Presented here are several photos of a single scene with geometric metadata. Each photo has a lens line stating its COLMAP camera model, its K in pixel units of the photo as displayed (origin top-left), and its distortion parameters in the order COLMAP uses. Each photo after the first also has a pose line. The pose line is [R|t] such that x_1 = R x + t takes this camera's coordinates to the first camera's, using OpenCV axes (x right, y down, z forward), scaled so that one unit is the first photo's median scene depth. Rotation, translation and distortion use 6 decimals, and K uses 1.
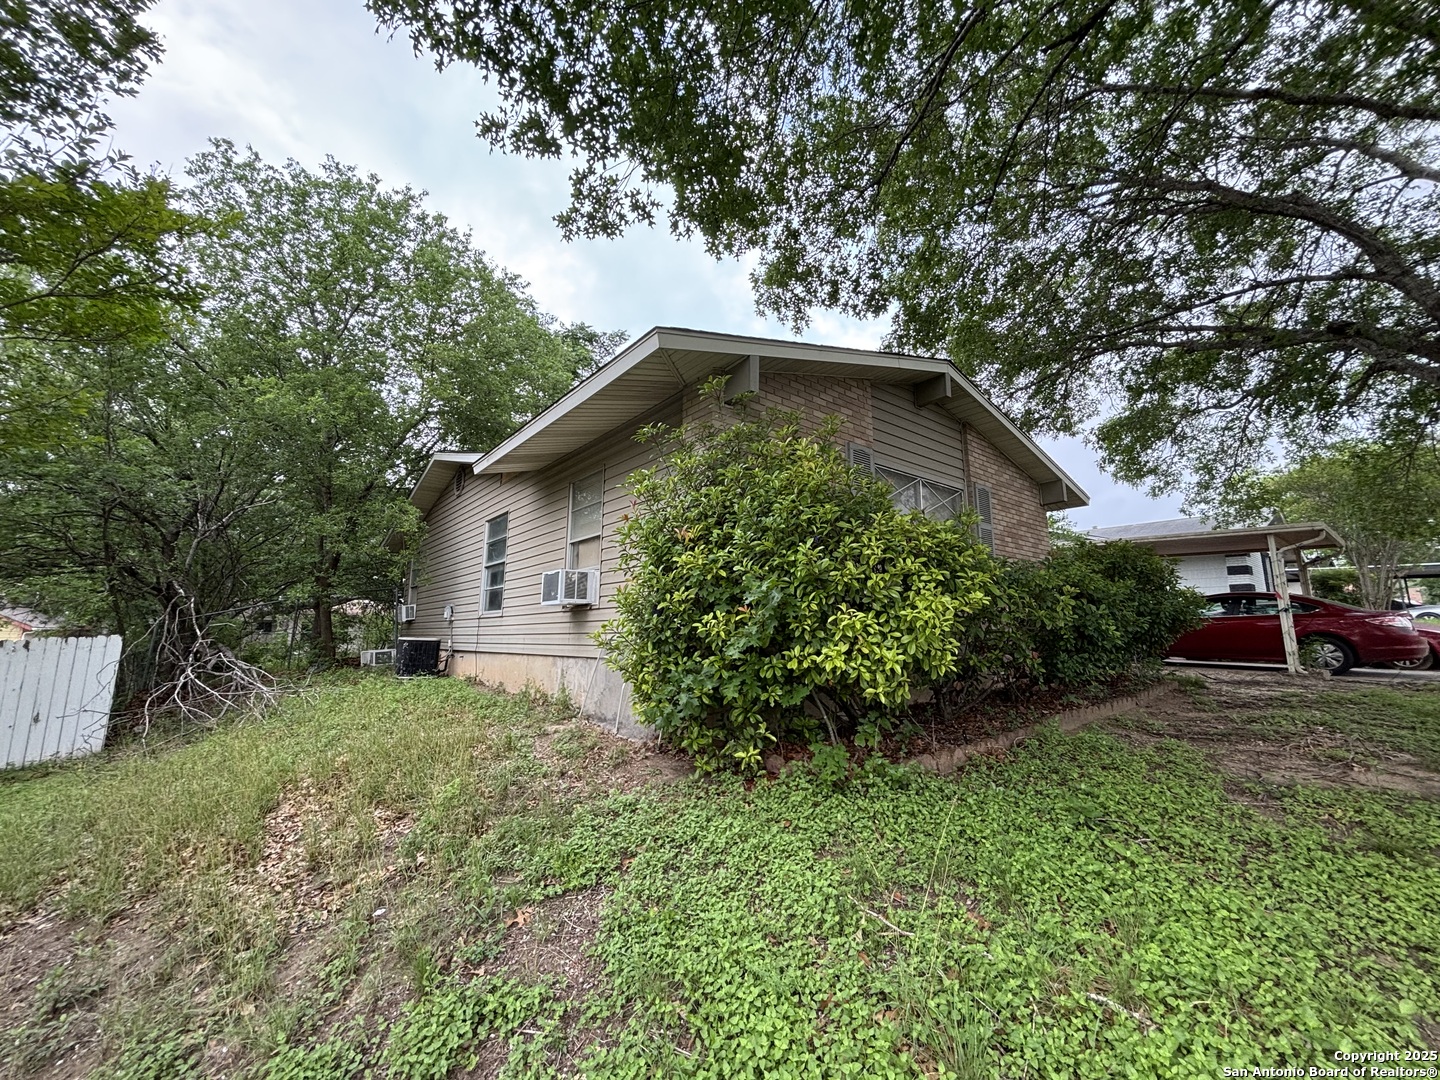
lens RADIAL K [[586.0, 0, 720.0], [0, 586.0, 540.0], [0, 0, 1]] dist [-0.000591, -0.000181]
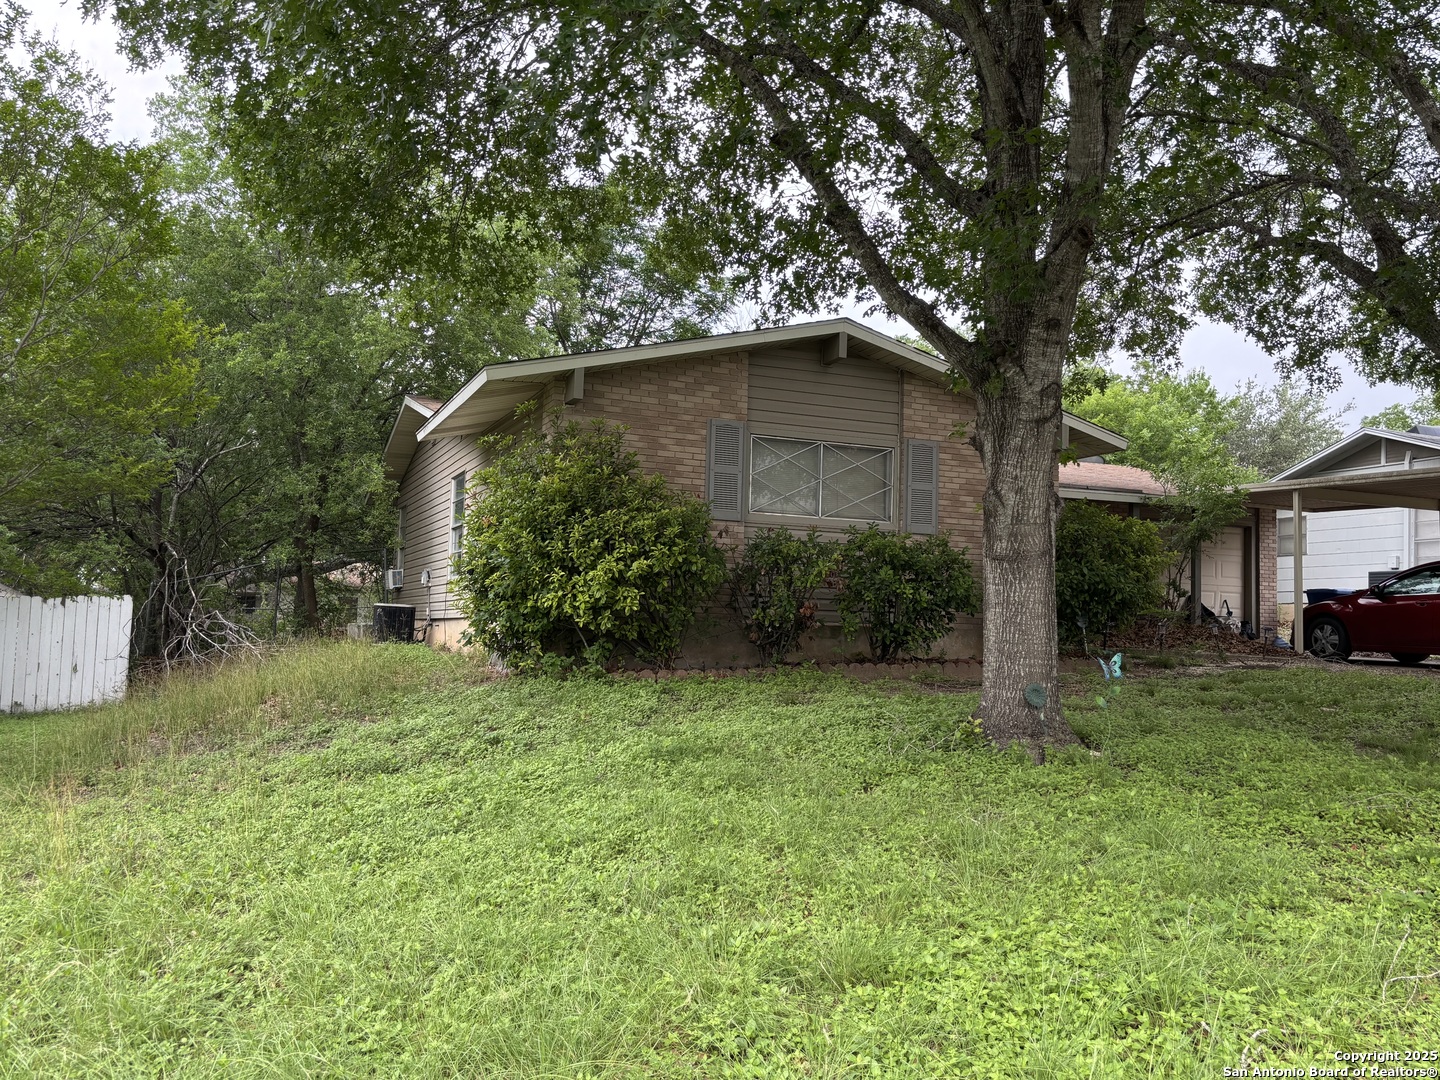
lens RADIAL K [[1163.2, 0, 720.0], [0, 1163.2, 540.0], [0, 0, 1]] dist [0.003834, 0.002541]
pose [[0.963949, 0.000323, -0.266088, 0.491267], [0.021018, 0.996782, 0.077353, -0.067152], [0.265257, -0.080157, 0.960840, -0.643874]]
